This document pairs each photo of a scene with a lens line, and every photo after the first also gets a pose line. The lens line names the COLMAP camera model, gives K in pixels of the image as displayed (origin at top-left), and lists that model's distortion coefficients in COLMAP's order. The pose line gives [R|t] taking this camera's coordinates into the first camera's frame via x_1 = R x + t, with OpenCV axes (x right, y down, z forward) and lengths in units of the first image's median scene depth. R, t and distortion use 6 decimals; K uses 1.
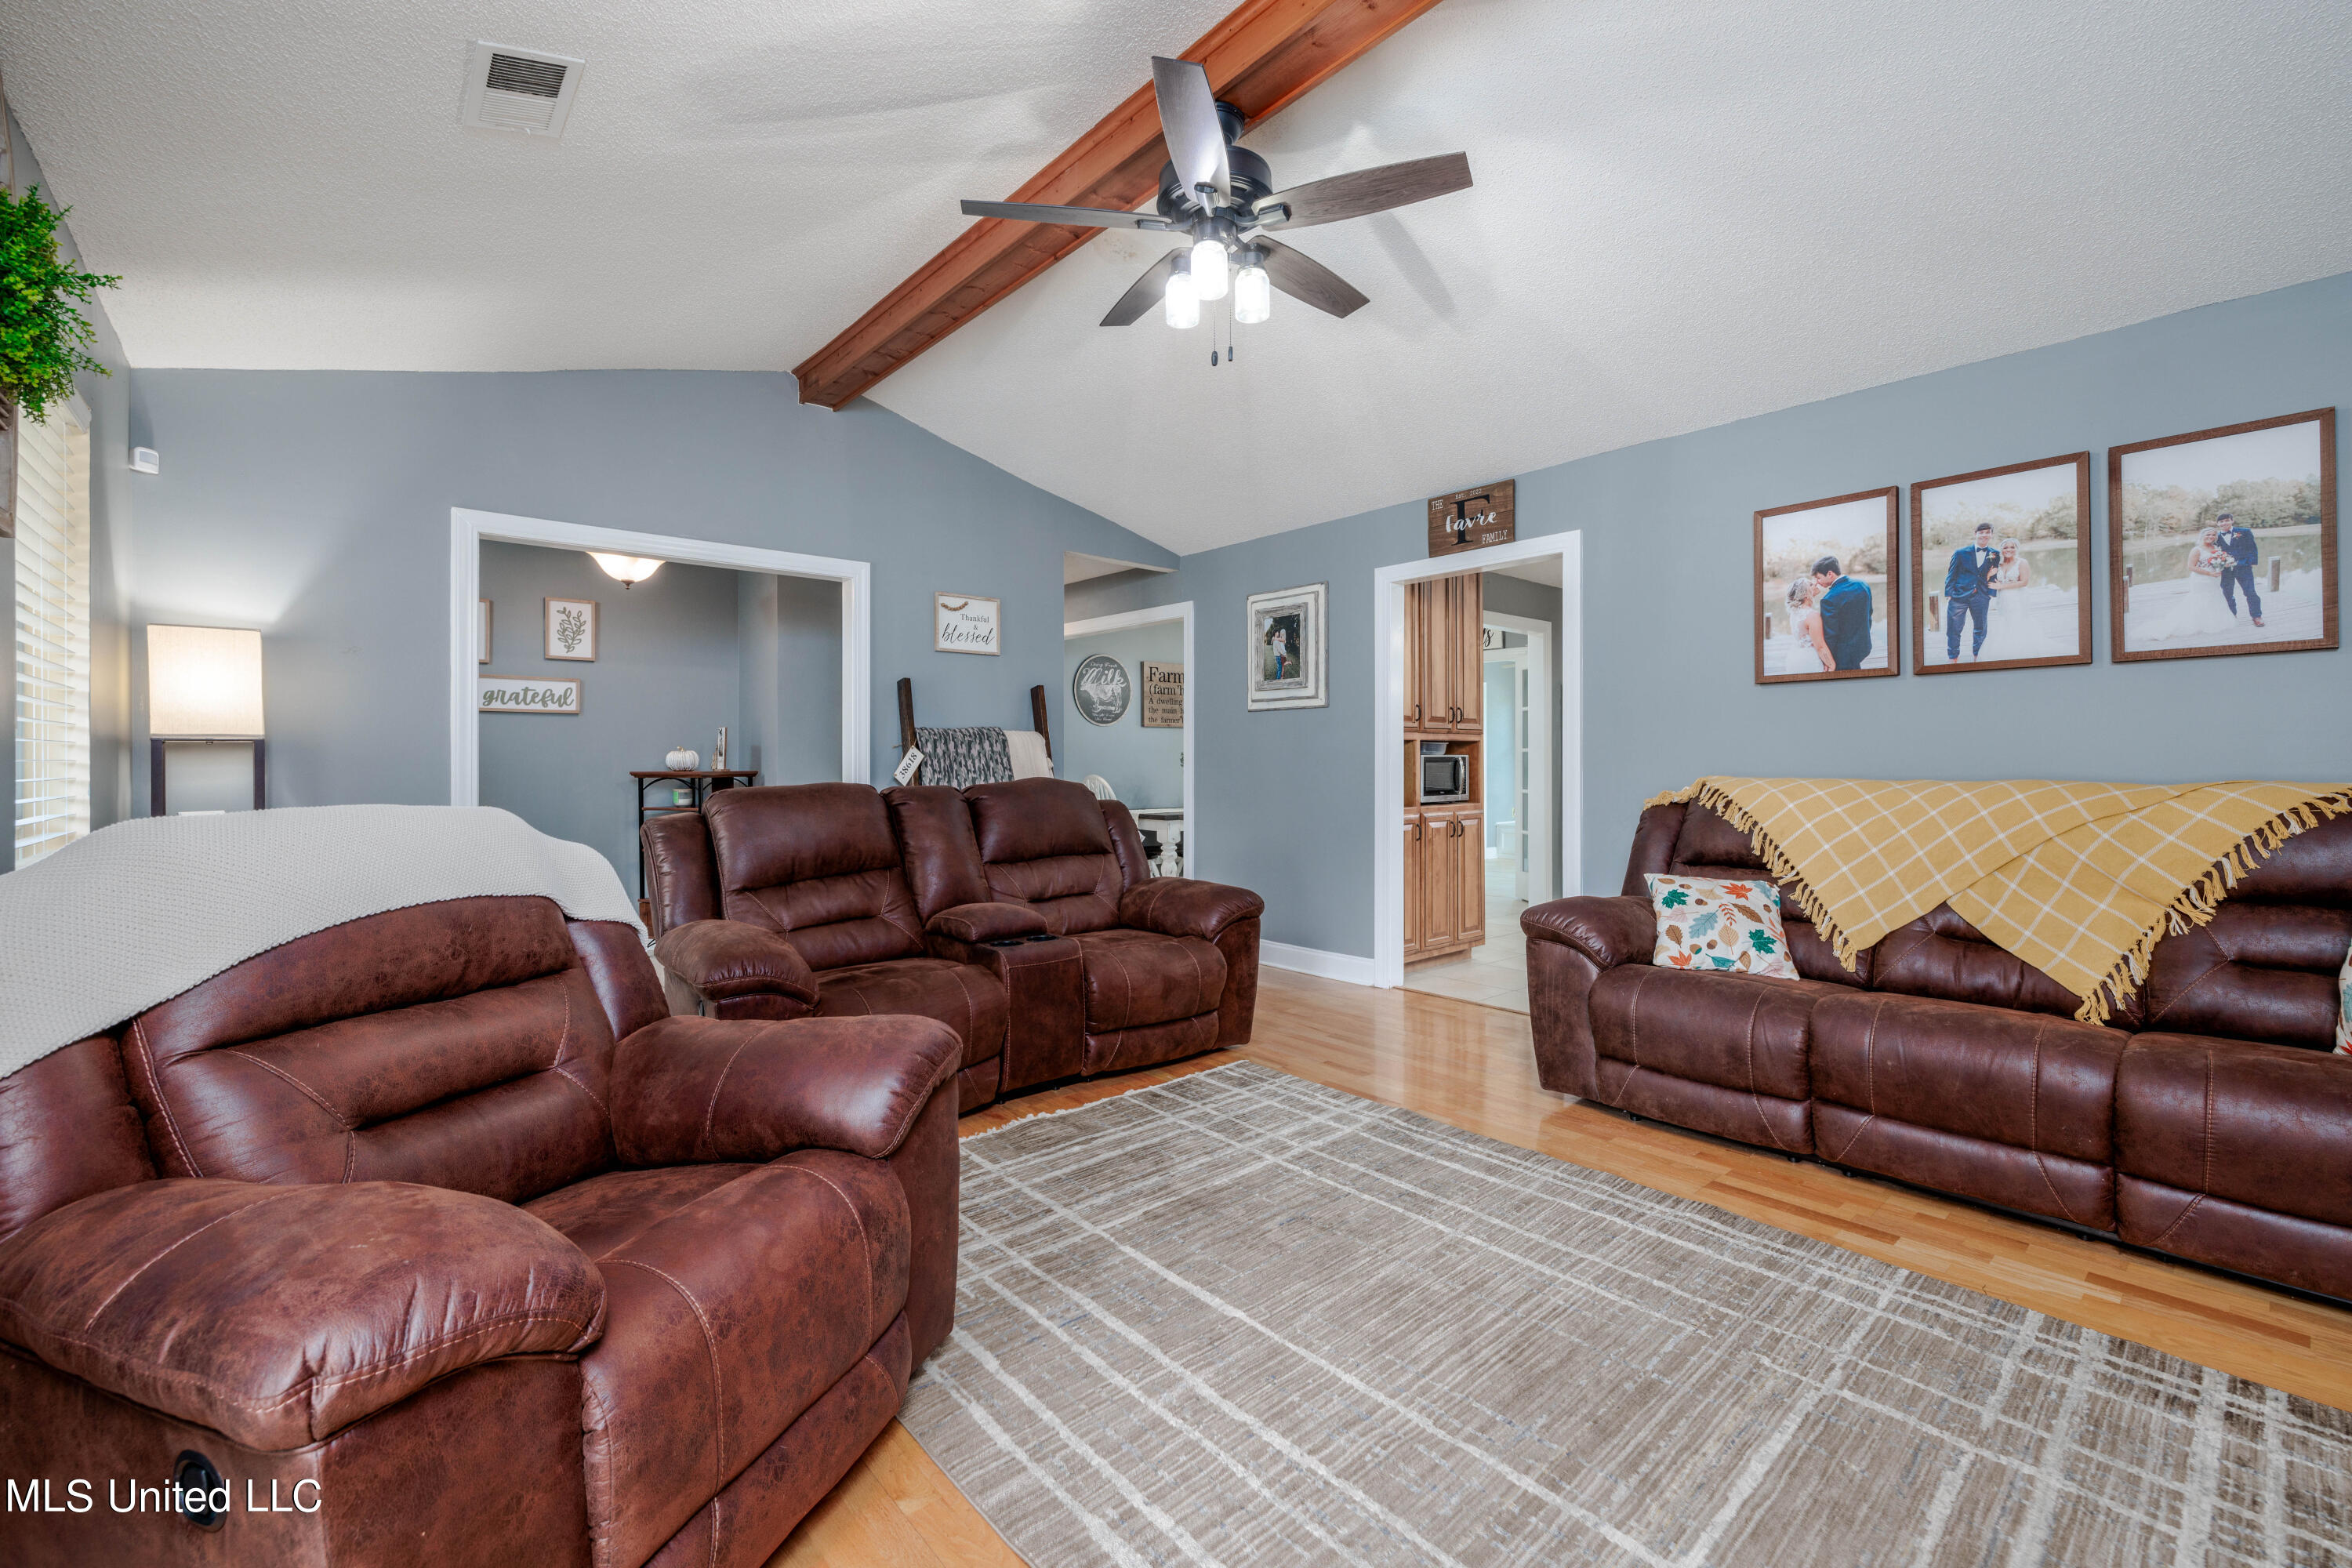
lens RADIAL K [[1008.0, 0, 1181.1], [0, 1008.0, 762.0], [0, 0, 1]] dist [-0.000553, -0.000095]
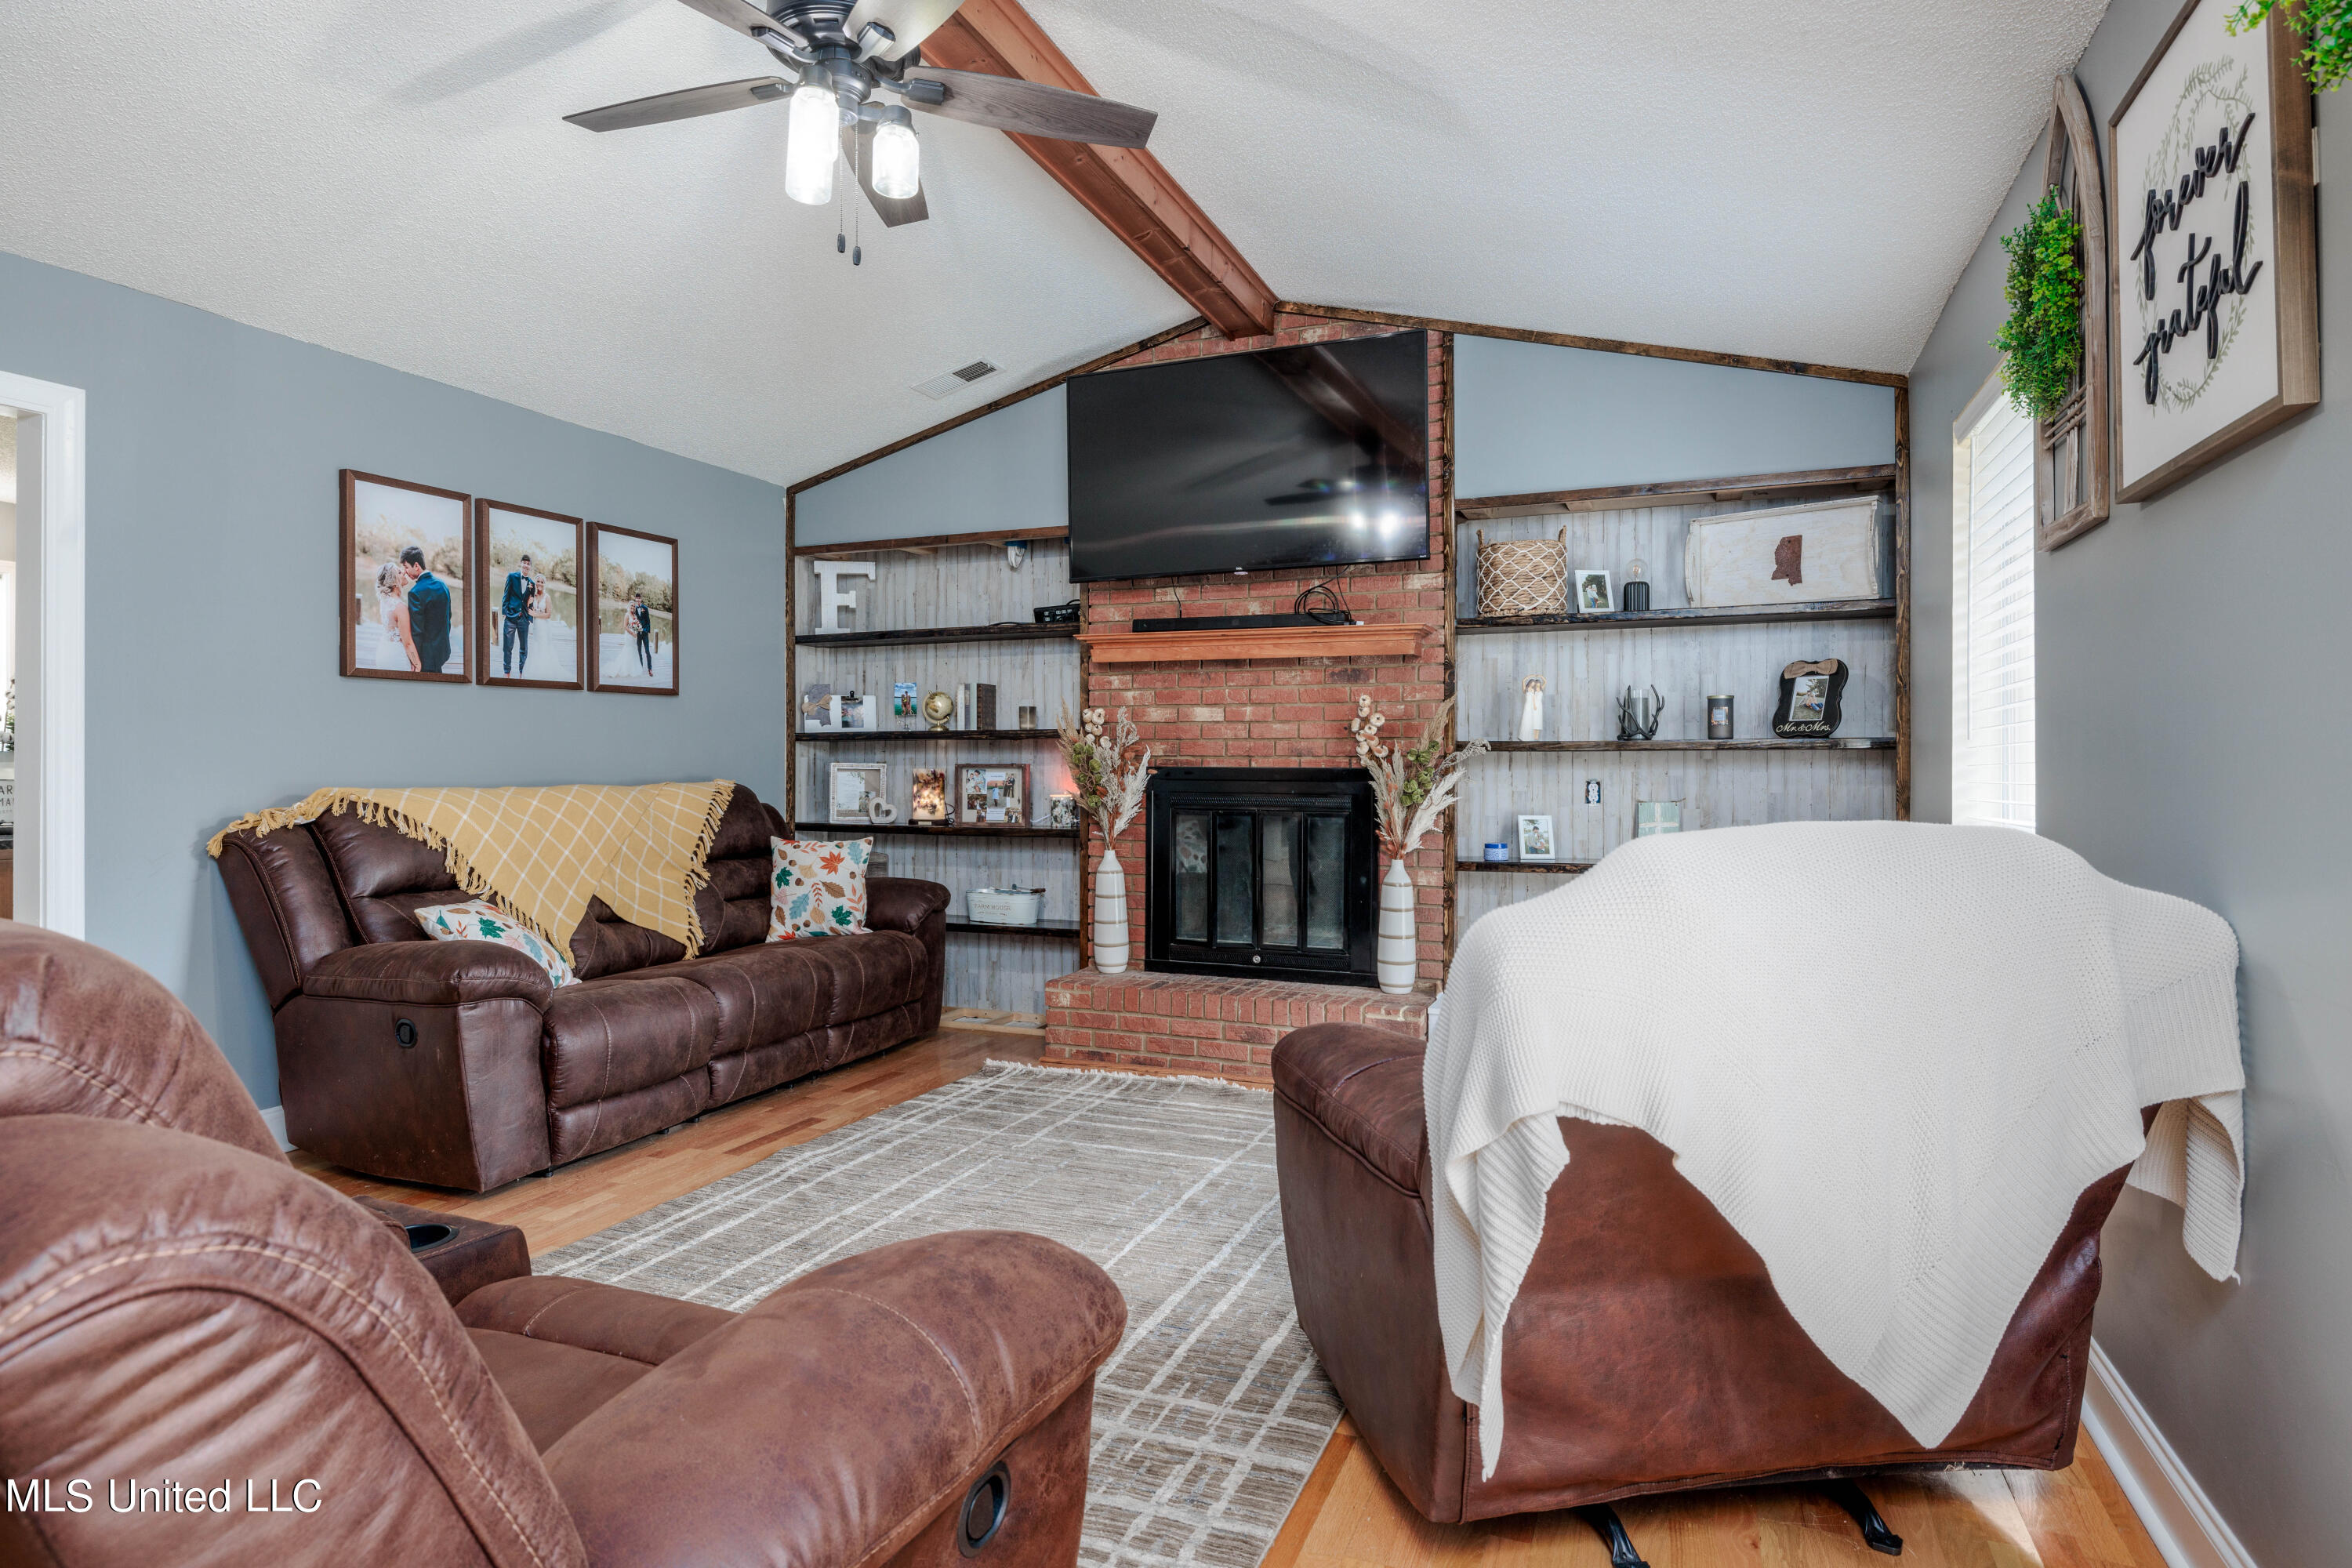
lens RADIAL K [[1291.9, 0, 1176.0], [0, 1291.9, 784.0], [0, 0, 1]] dist [0.000635, 0.000191]
pose [[-0.459880, -0.009775, 0.887927, -0.802592], [0.000792, 0.999934, 0.011418, -0.000347], [-0.887981, 0.005954, -0.459842, 1.026429]]
